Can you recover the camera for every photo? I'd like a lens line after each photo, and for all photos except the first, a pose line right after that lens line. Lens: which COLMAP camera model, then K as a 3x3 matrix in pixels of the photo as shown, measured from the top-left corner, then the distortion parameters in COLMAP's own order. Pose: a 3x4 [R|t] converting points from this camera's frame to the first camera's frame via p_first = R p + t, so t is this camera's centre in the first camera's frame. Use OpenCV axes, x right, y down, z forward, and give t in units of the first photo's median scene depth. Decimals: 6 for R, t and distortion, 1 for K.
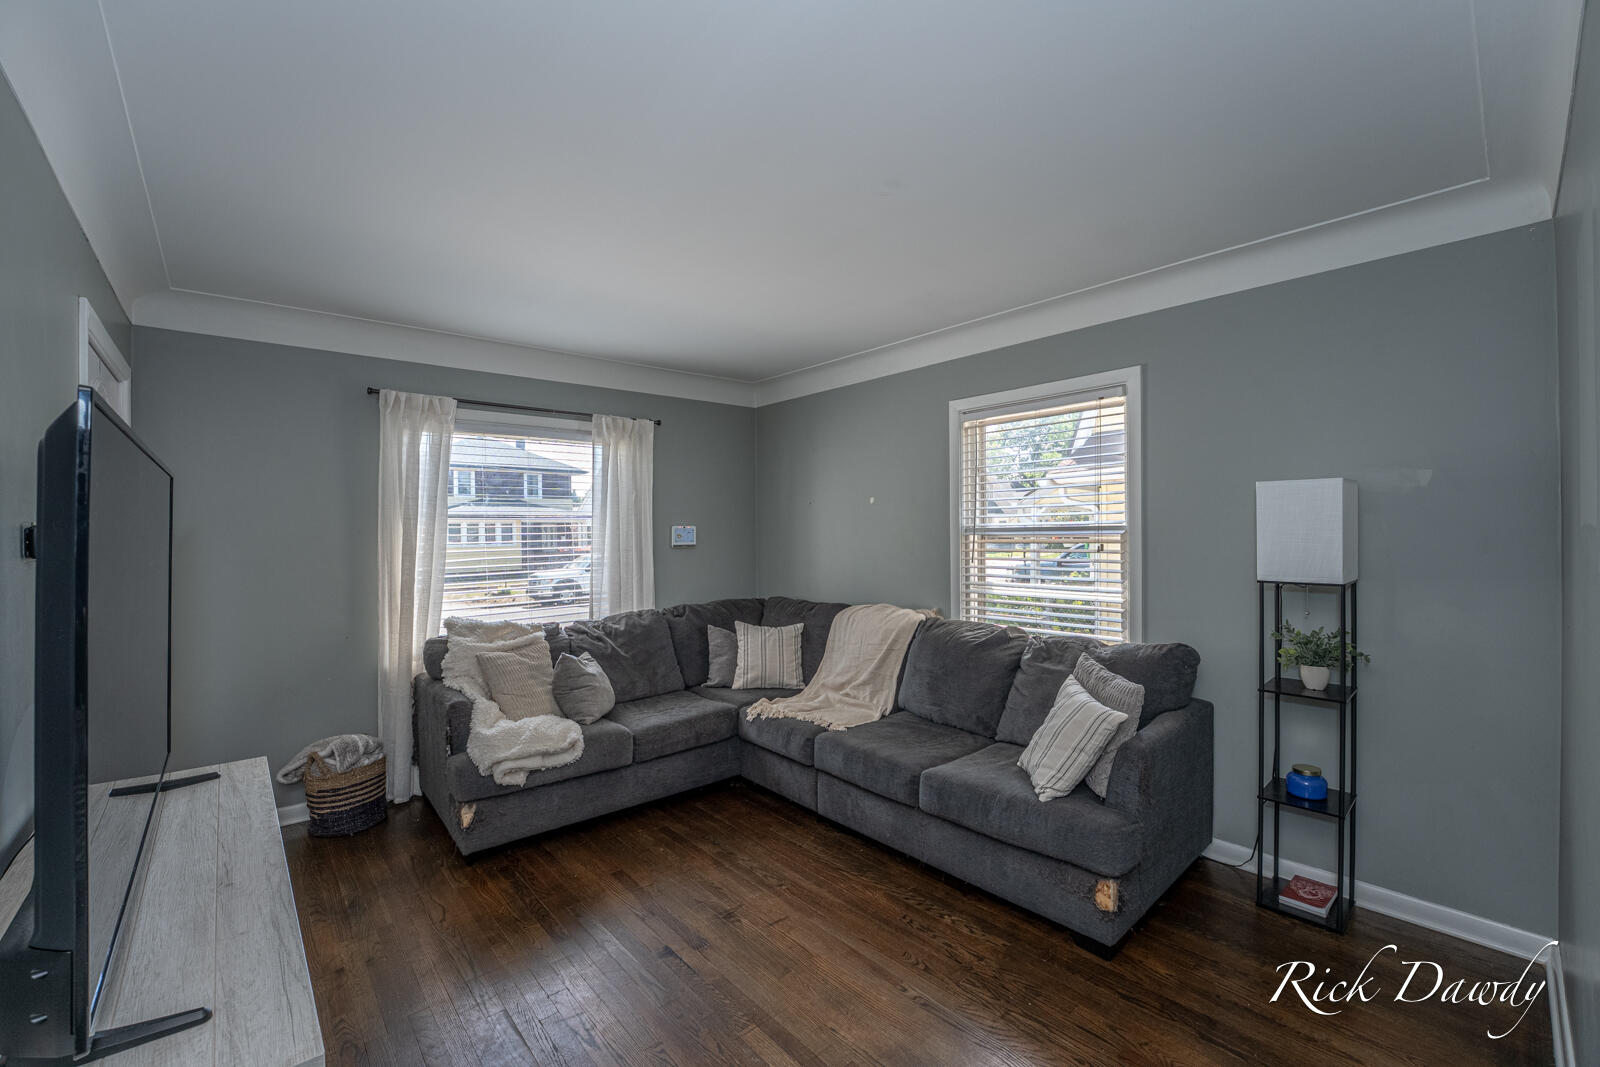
lens RADIAL K [[653.9, 0, 803.4], [0, 653.9, 533.3], [0, 0, 1]] dist [-0.022322, -0.000032]
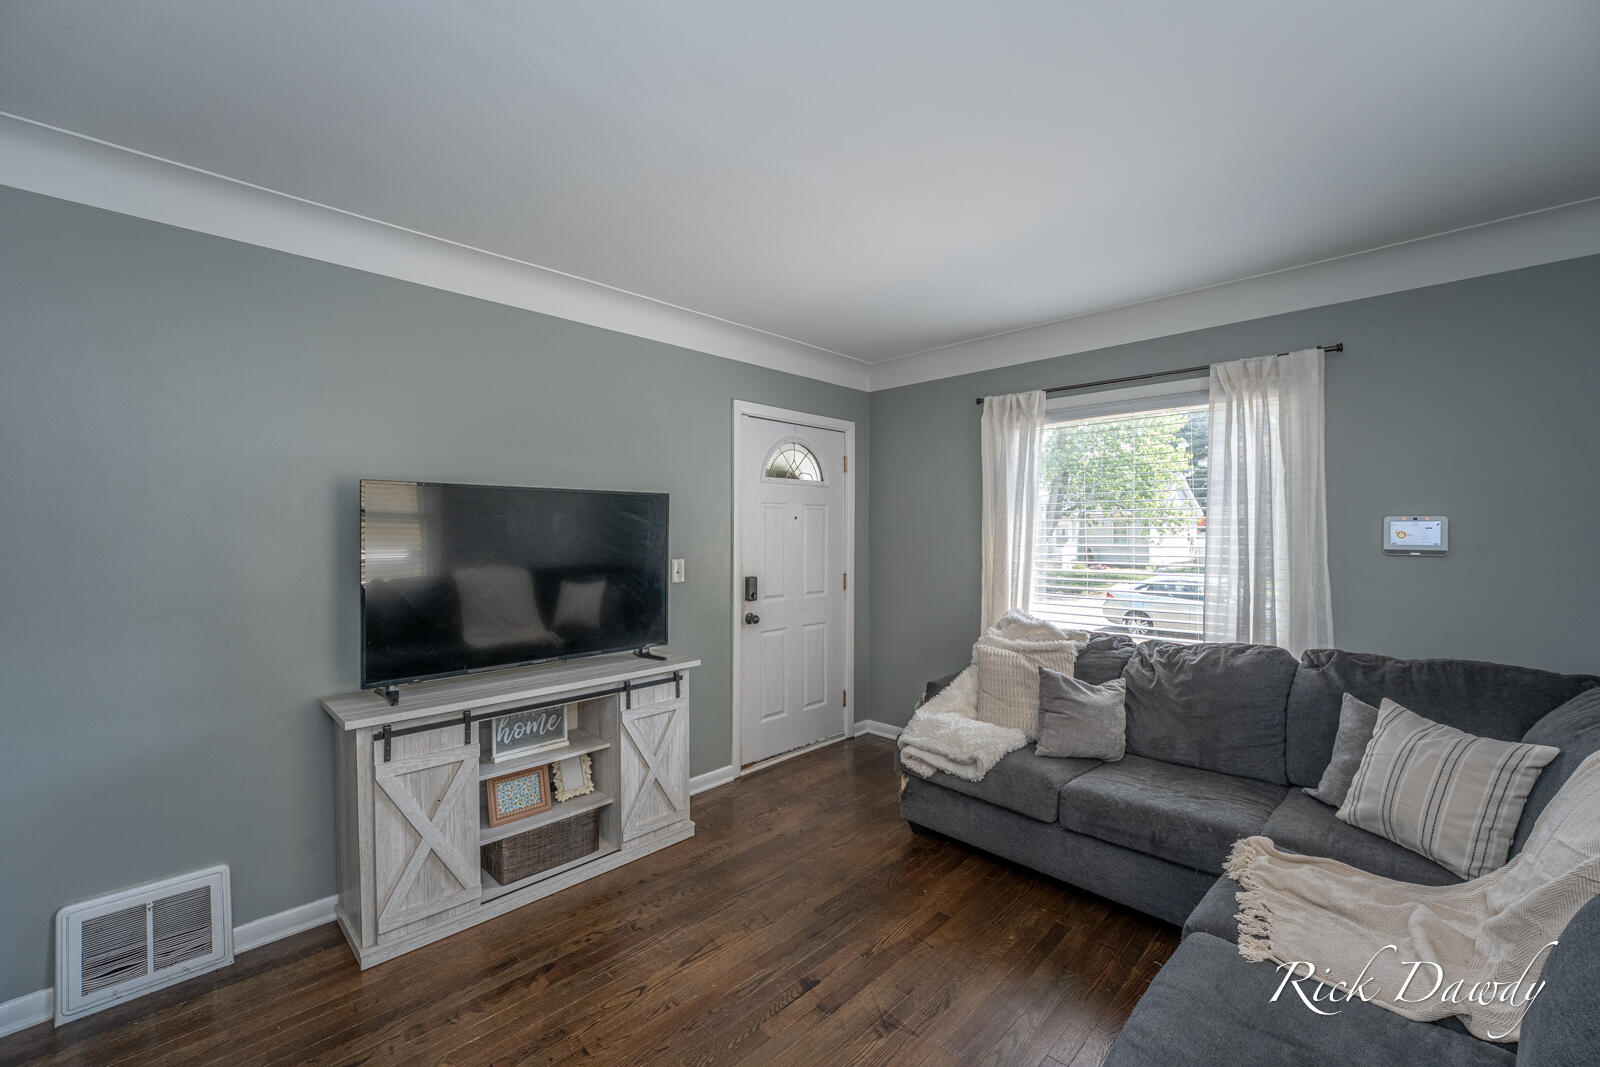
lens RADIAL K [[653.9, 0, 803.4], [0, 653.9, 533.3], [0, 0, 1]] dist [-0.022322, -0.000032]
pose [[0.071188, 0.018385, -0.997293, 0.486483], [-0.005410, 0.999823, 0.018045, -0.006695], [0.997448, 0.004111, 0.071275, 0.647511]]
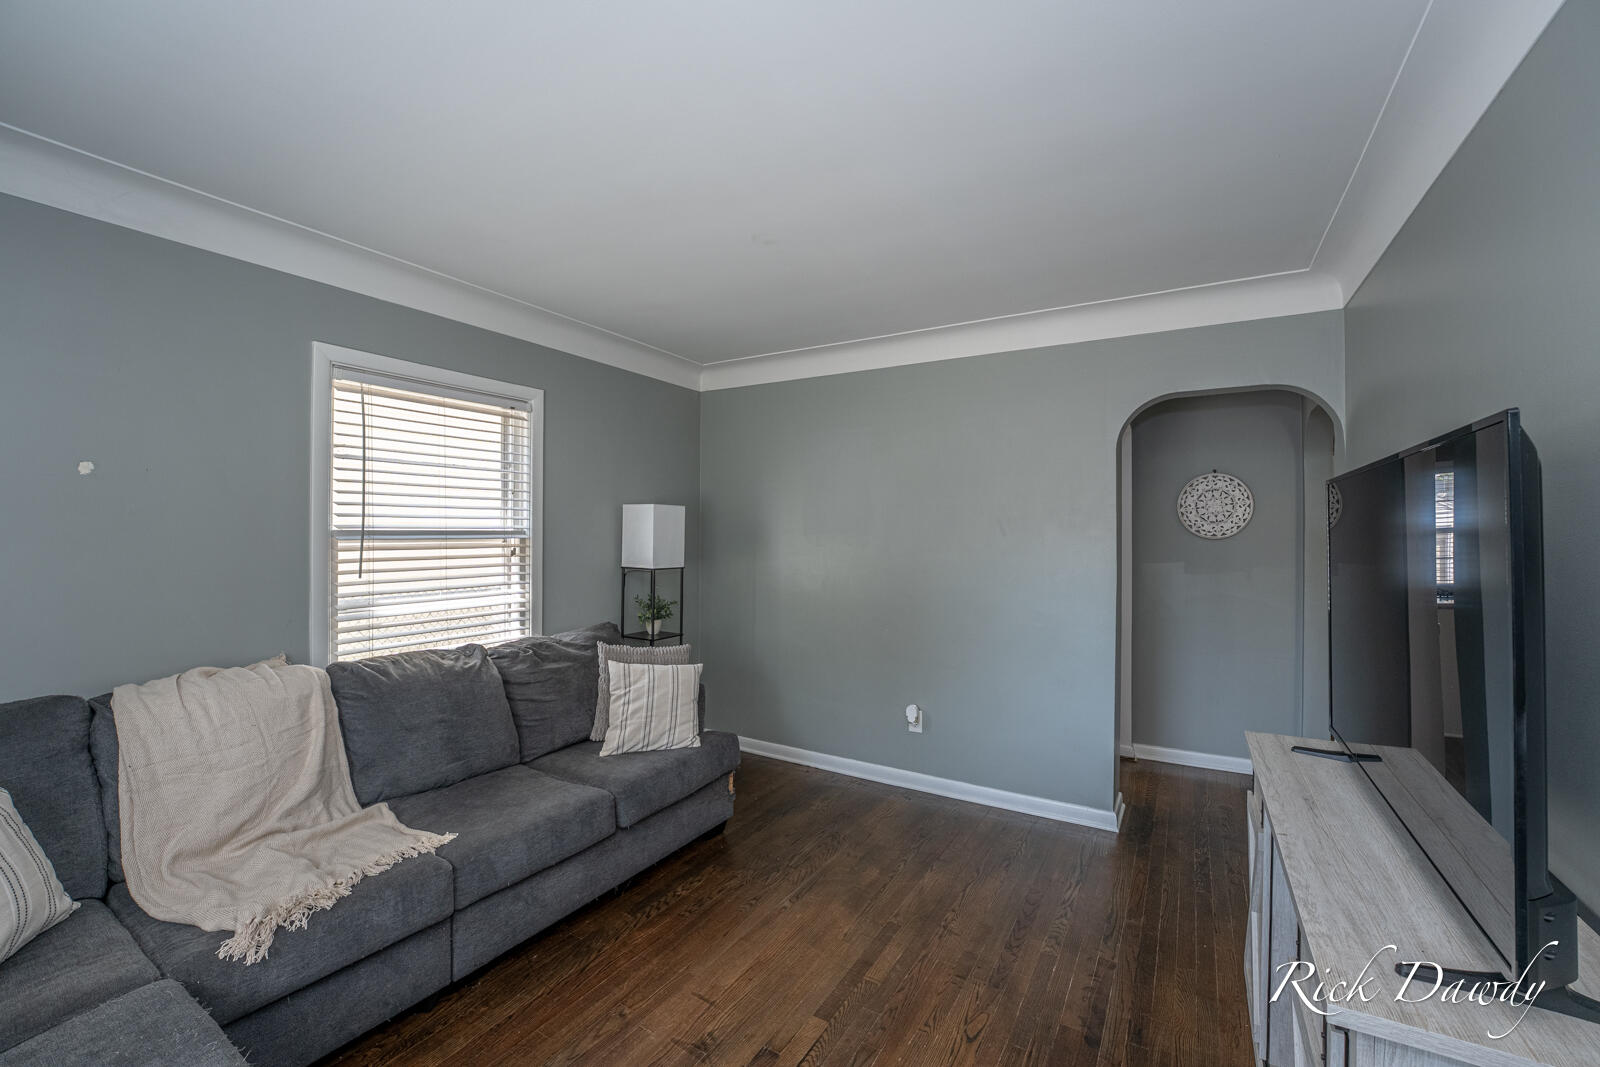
lens RADIAL K [[653.9, 0, 803.4], [0, 653.9, 533.3], [0, 0, 1]] dist [-0.022322, -0.000032]
pose [[-0.299919, 0.008143, 0.953930, -0.665032], [0.000142, 0.999964, -0.008491, 0.002246], [-0.953965, -0.002411, -0.299909, 0.855092]]
